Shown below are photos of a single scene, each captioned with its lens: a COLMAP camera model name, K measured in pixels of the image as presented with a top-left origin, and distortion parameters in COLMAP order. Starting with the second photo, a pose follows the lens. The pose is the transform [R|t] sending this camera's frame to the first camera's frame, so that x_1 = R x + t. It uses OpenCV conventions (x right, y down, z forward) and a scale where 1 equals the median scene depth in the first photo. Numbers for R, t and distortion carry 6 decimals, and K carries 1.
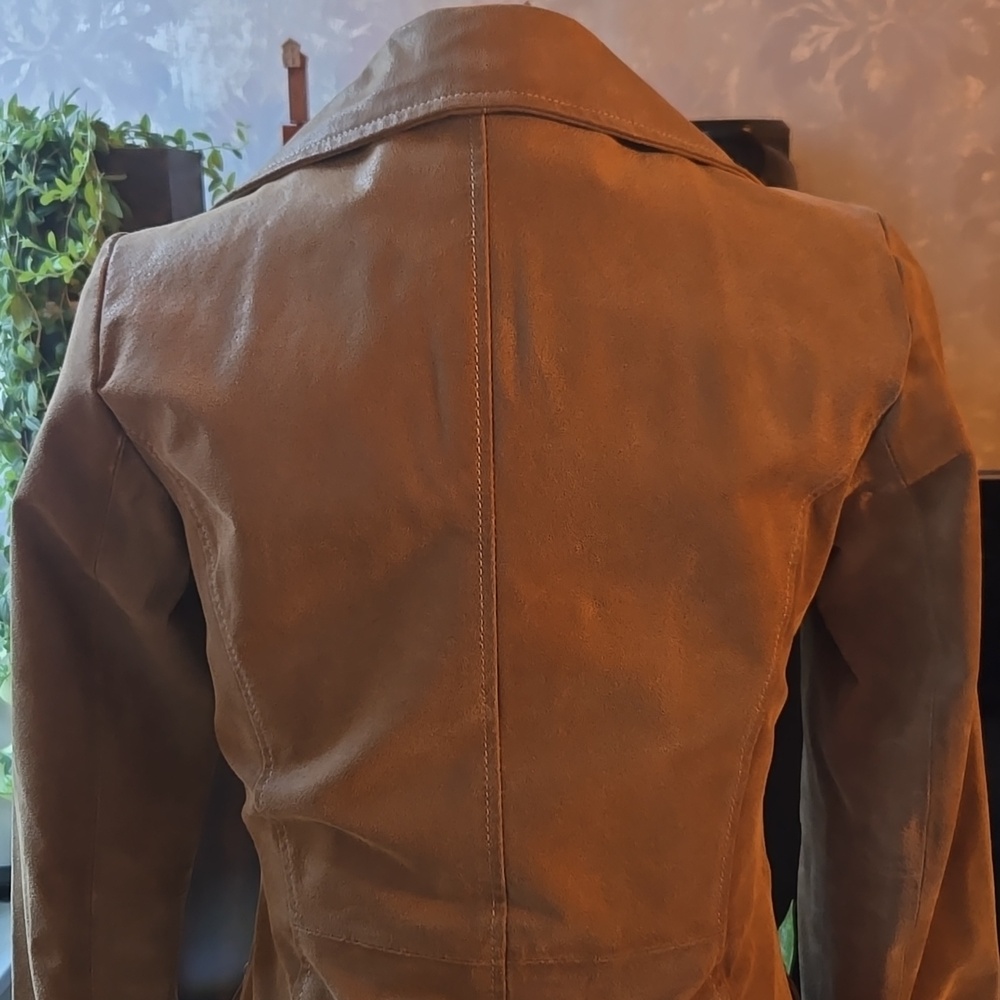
lens RADIAL K [[1619.9, 0, 491.1], [0, 1619.9, 531.5], [0, 0, 1]] dist [0.080869, 0.000000]
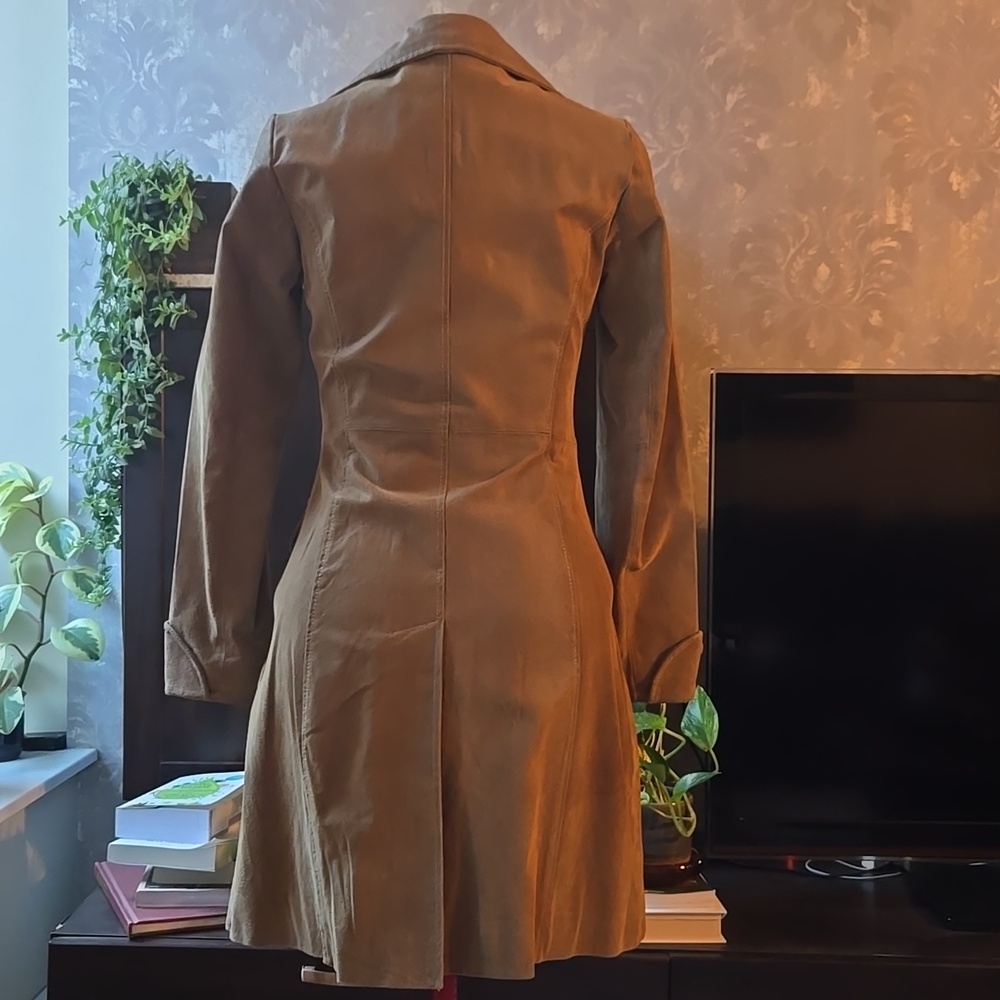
lens RADIAL K [[1619.9, 0, 509.5], [0, 1619.9, 499.3], [0, 0, 1]] dist [0.080869, 0.000000]
pose [[0.997080, 0.033615, 0.068566, -0.053937], [-0.020310, 0.982298, -0.186222, 0.747144], [-0.073612, 0.184286, 0.980112, -1.089715]]
